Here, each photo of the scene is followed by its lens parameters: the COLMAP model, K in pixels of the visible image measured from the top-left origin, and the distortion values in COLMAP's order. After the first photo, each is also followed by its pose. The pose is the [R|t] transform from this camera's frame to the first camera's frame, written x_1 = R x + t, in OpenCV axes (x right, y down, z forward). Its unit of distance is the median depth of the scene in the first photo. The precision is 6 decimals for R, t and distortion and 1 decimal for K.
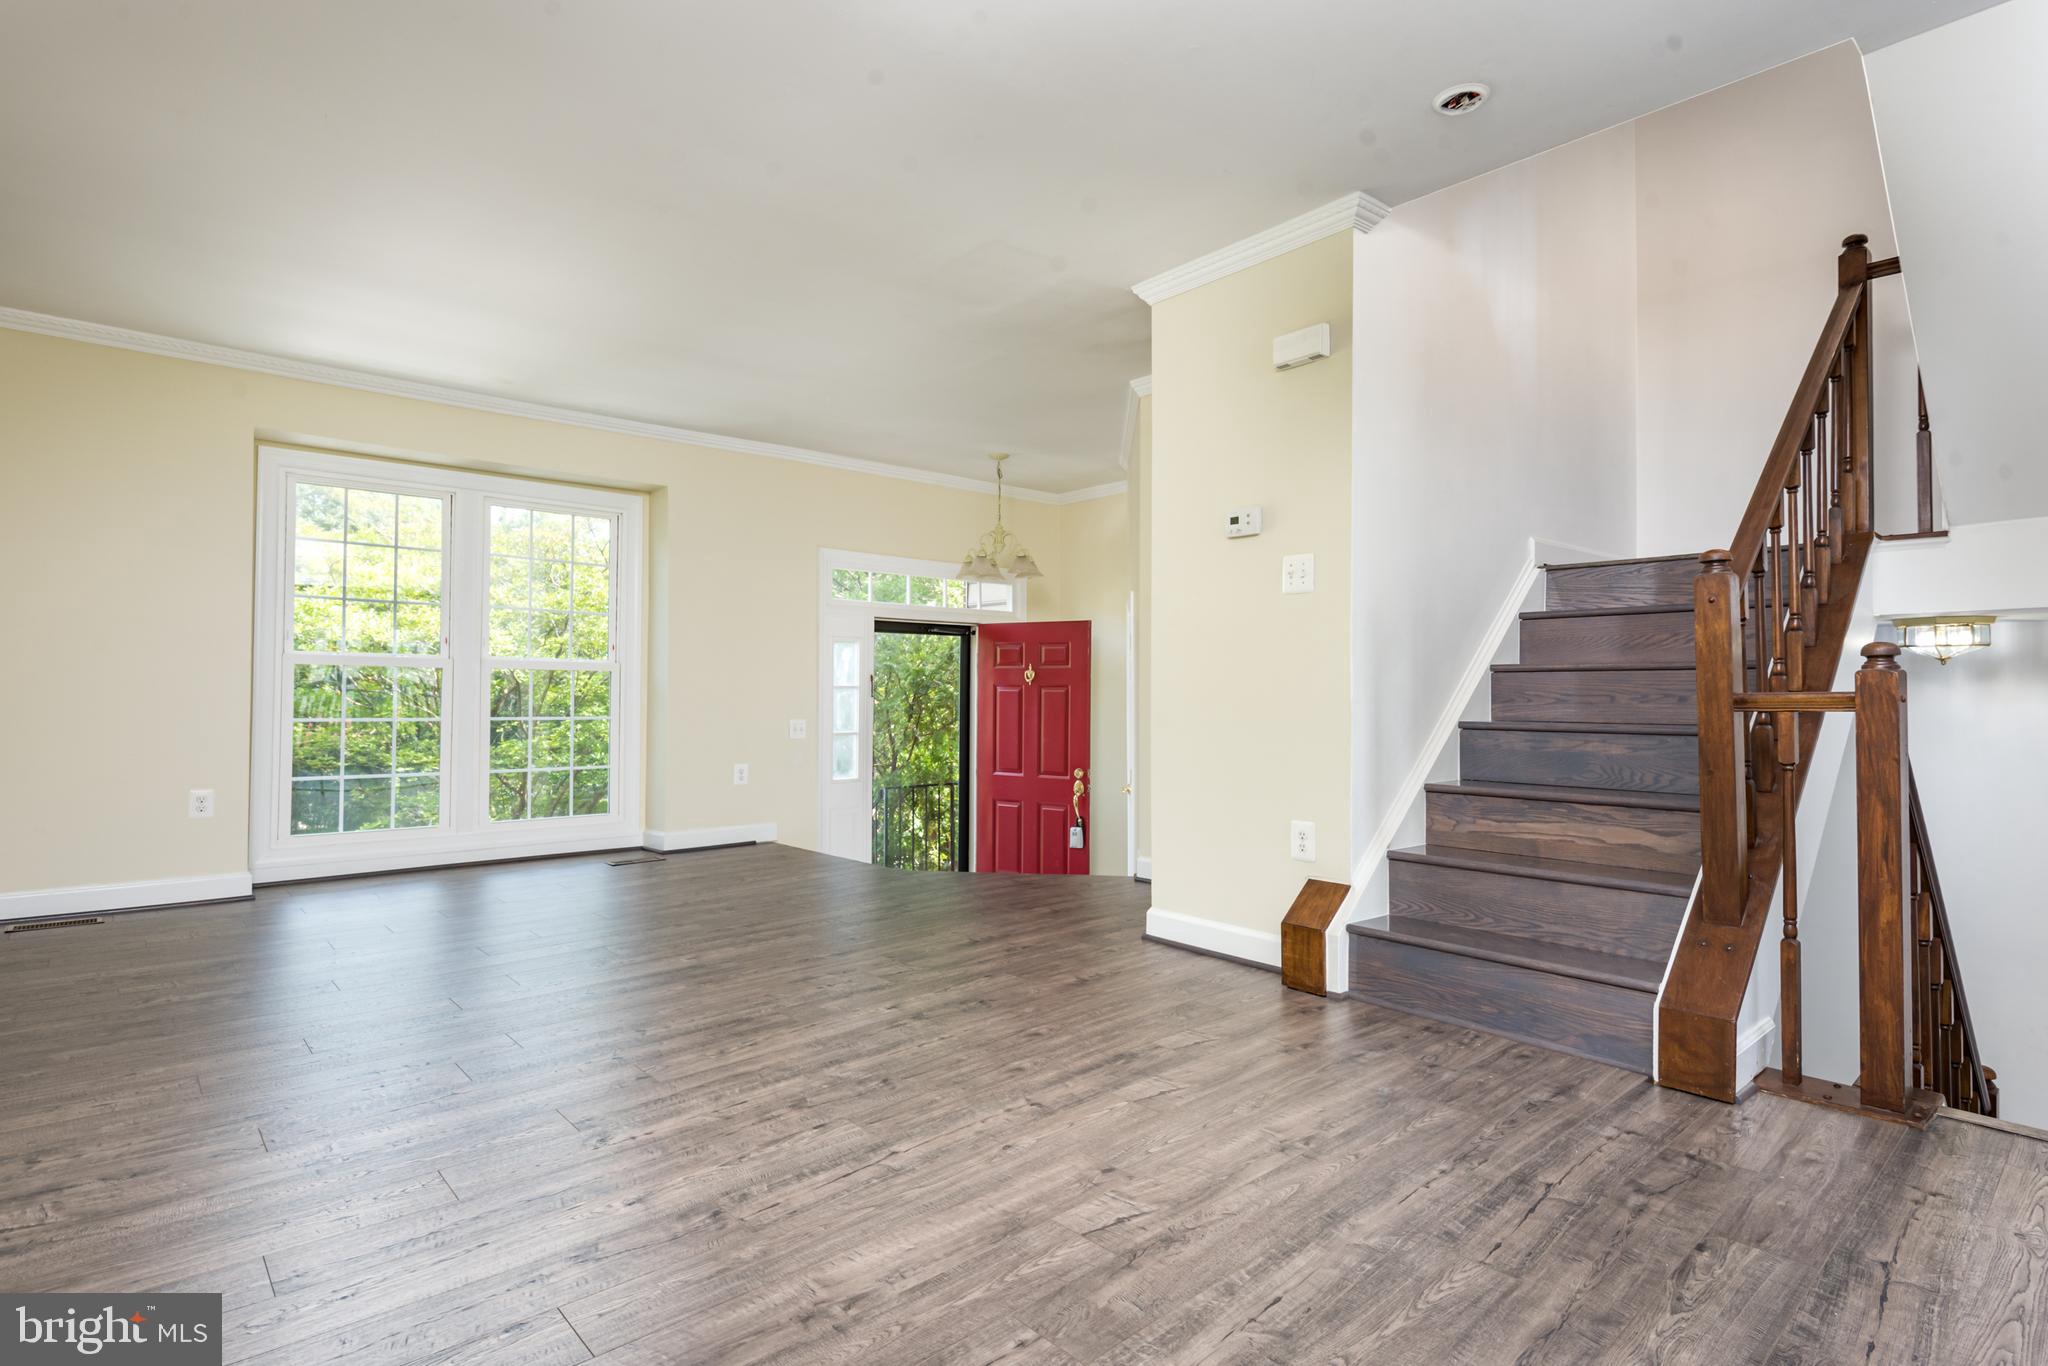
lens RADIAL K [[1036.8, 0, 1034.7], [0, 1036.8, 701.0], [0, 0, 1]] dist [0.045965, -0.042281]
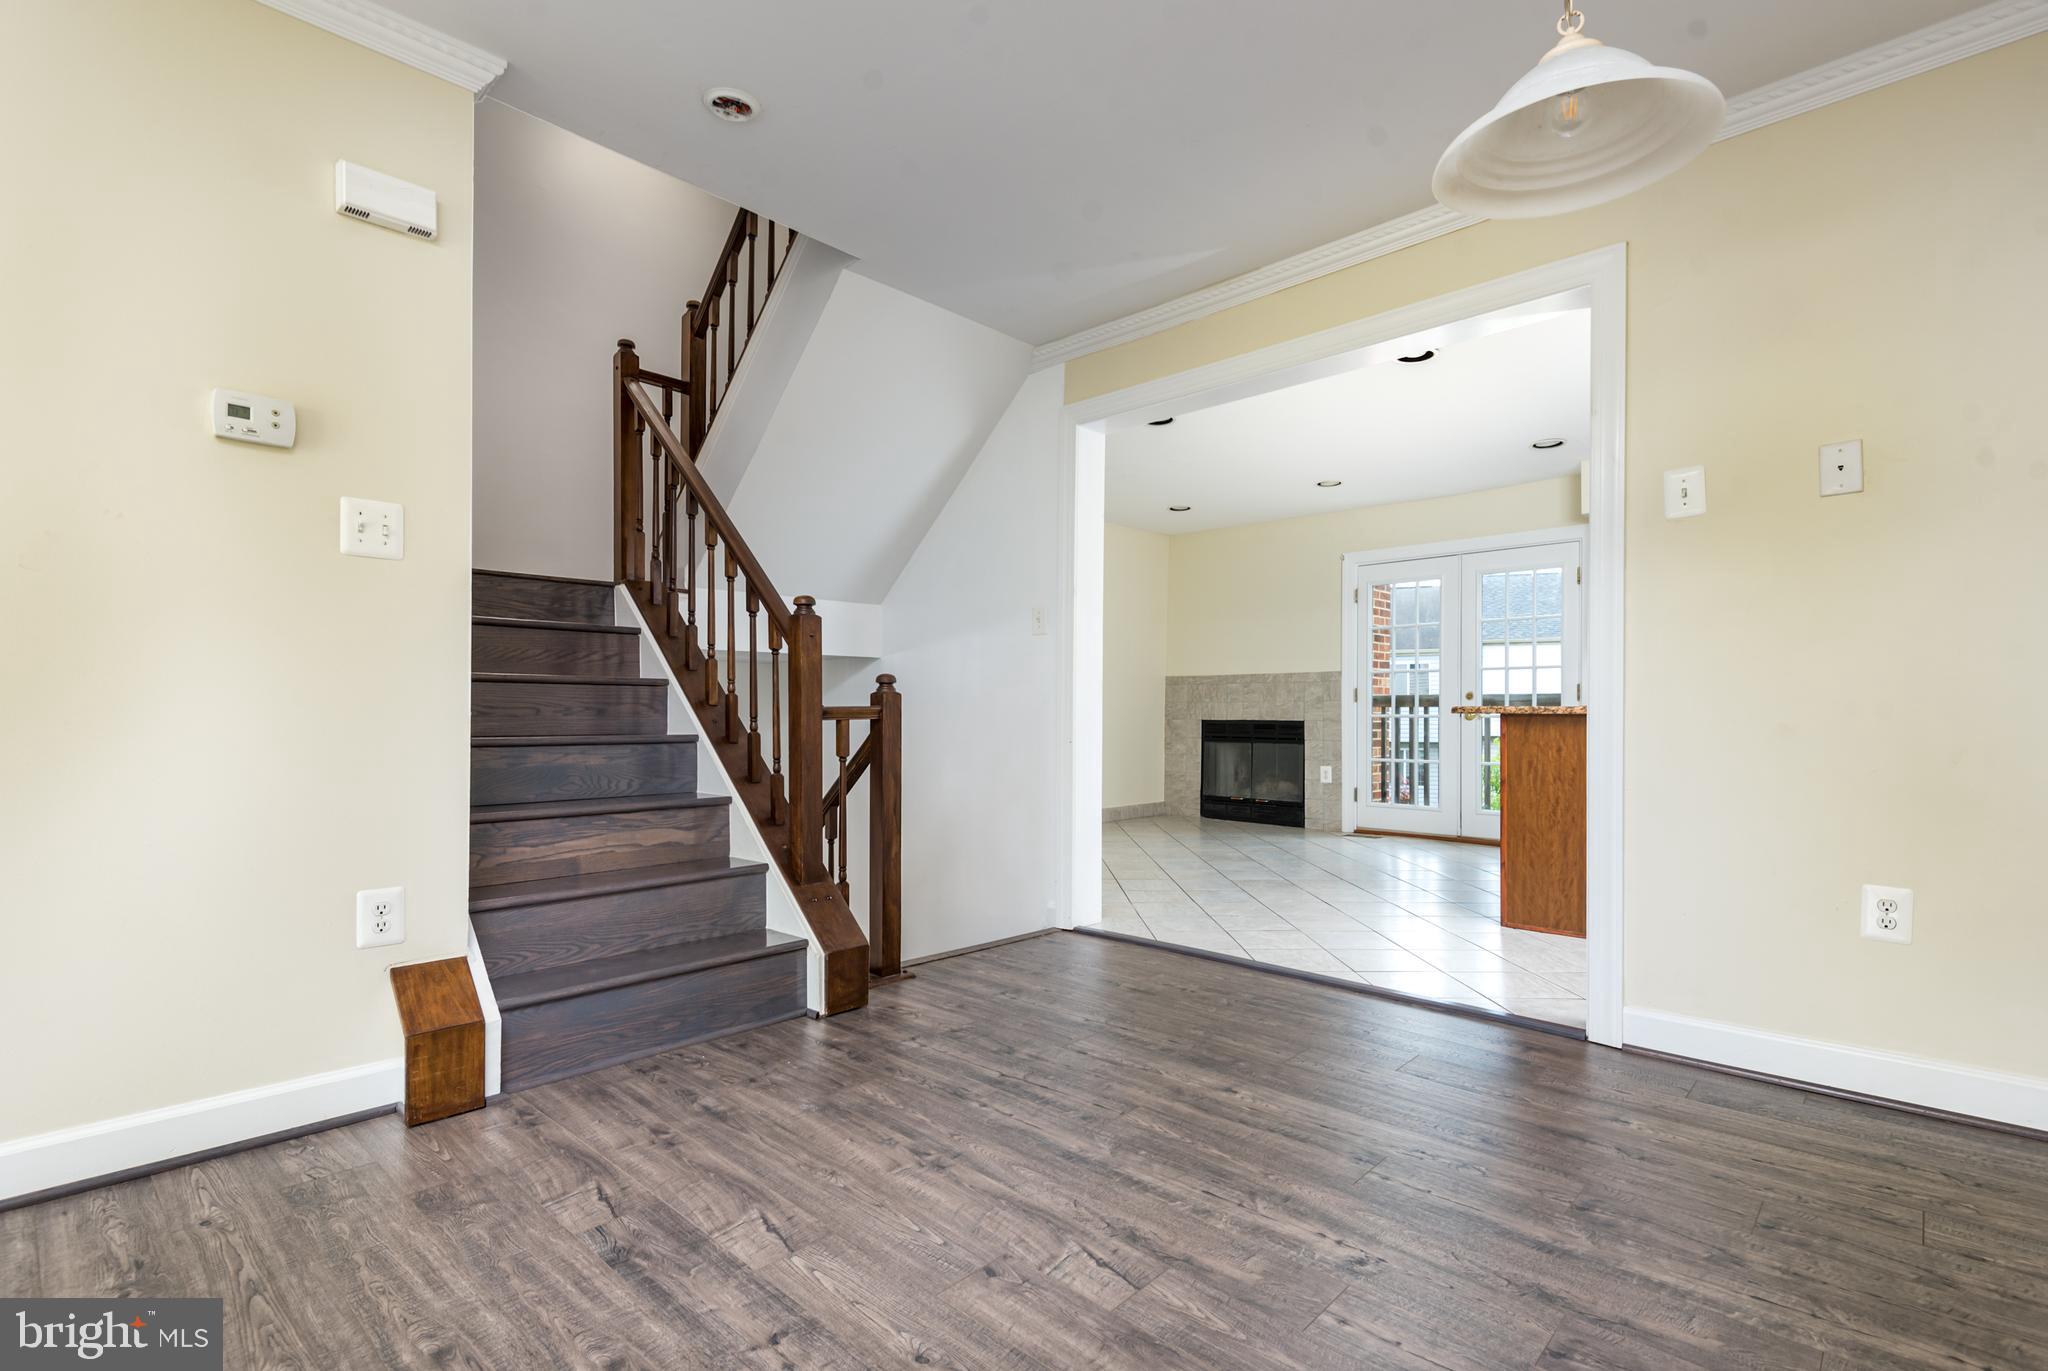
lens RADIAL K [[952.8, 0, 1041.8], [0, 952.8, 713.2], [0, 0, 1]] dist [0.016187, -0.000559]
pose [[-0.084305, -0.004140, 0.996431, -0.658161], [0.006221, 0.999970, 0.004681, -0.003654], [-0.996421, 0.006594, -0.084277, 0.959652]]
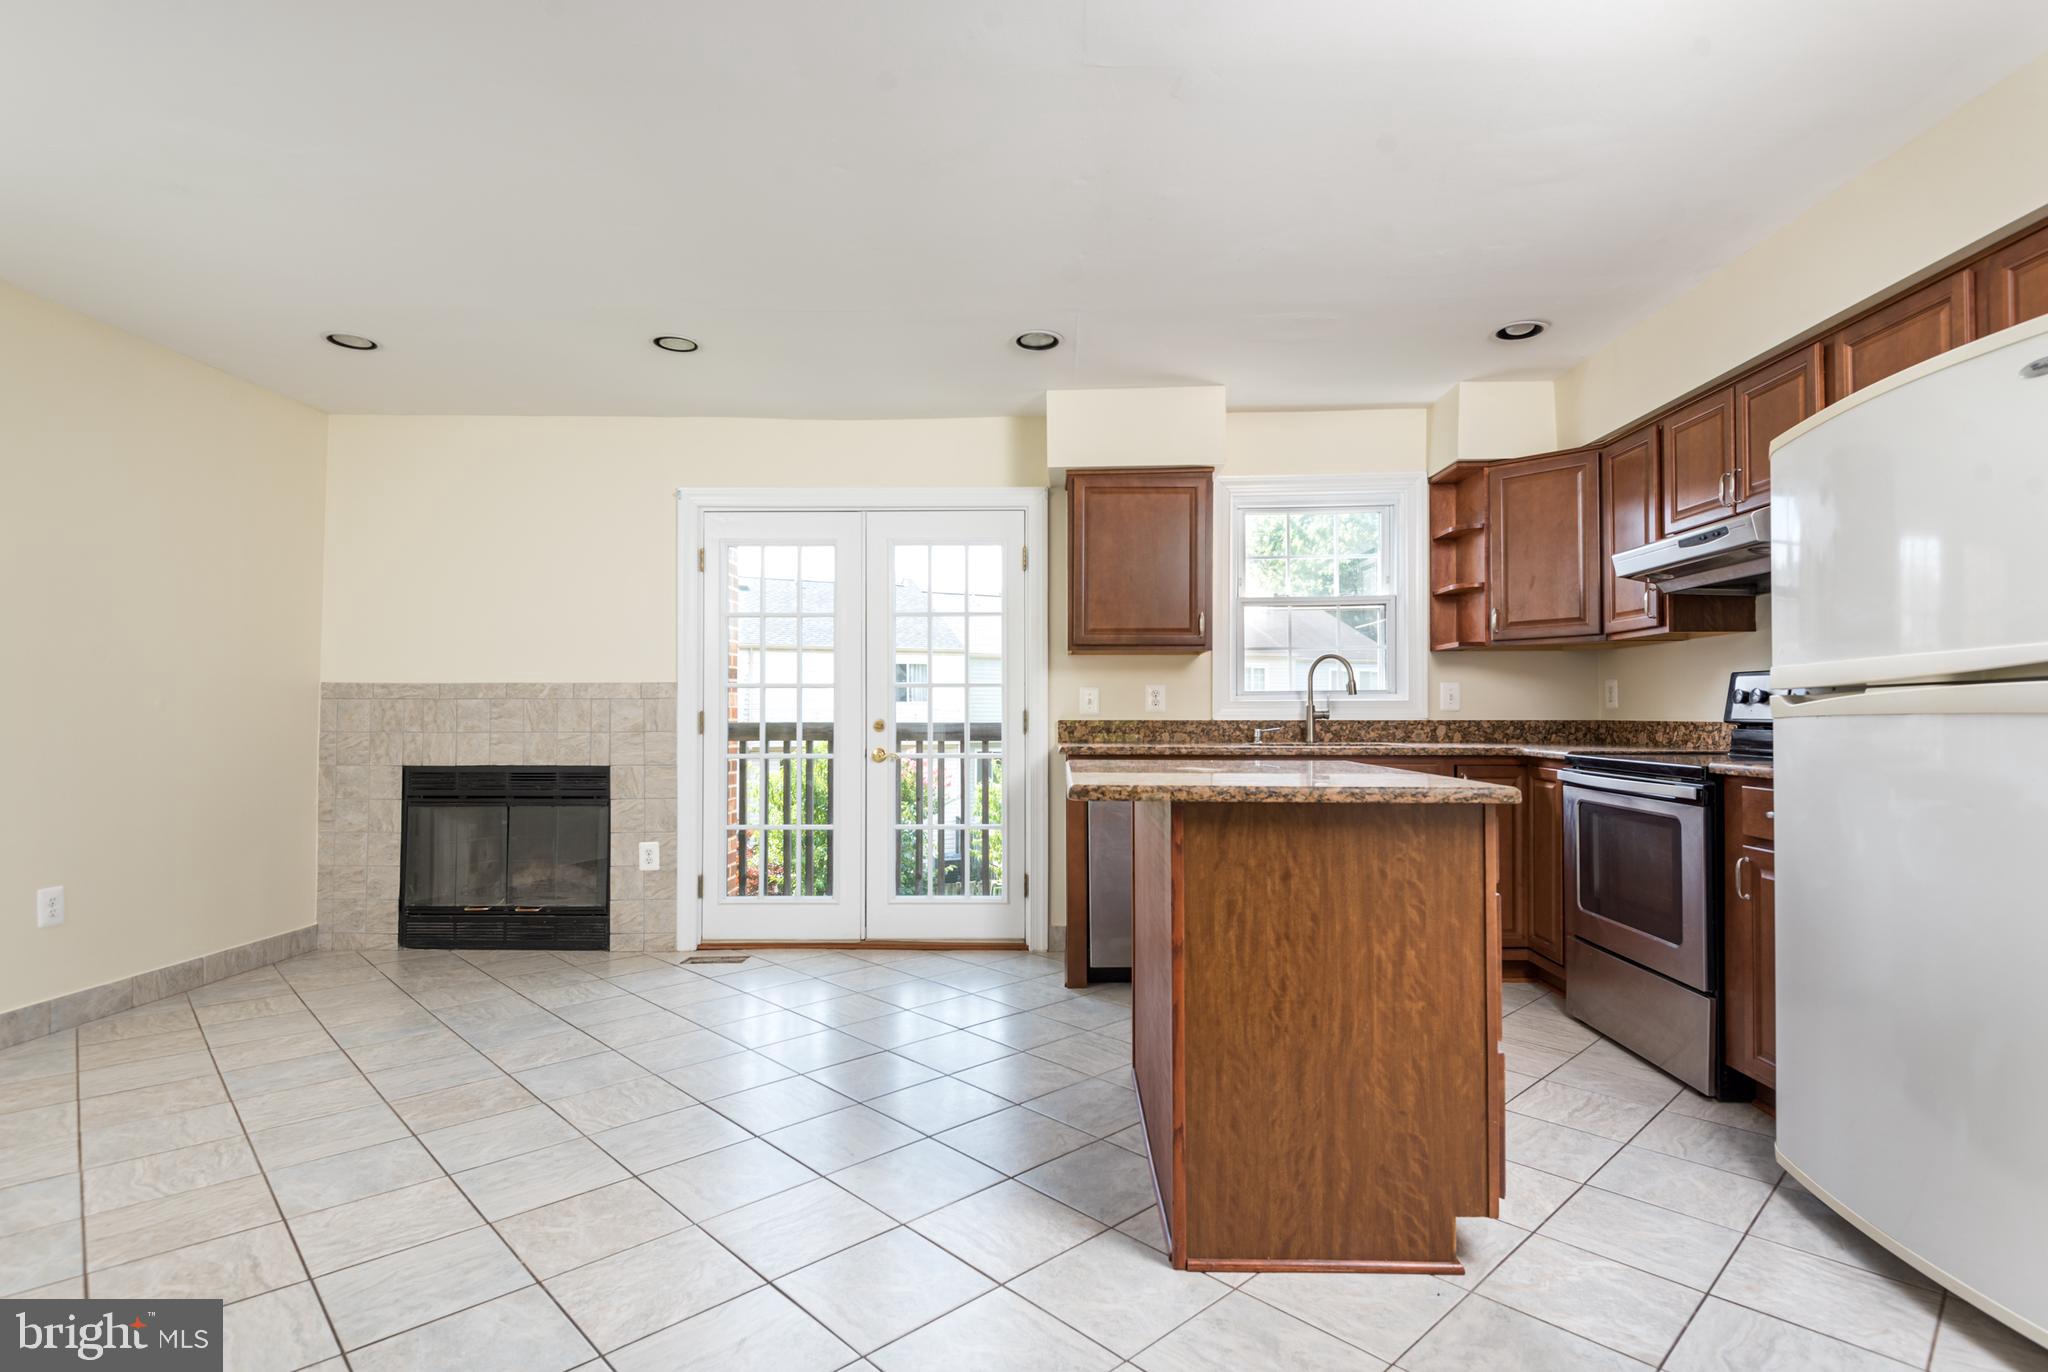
lens RADIAL K [[990.4, 0, 1022.3], [0, 990.4, 705.0], [0, 0, 1]] dist [0.026322, -0.019099]
pose [[-0.724460, 0.004995, 0.689299, 0.625964], [0.004036, 0.999987, -0.003005, -0.072152], [-0.689305, 0.000605, -0.724471, 0.640778]]
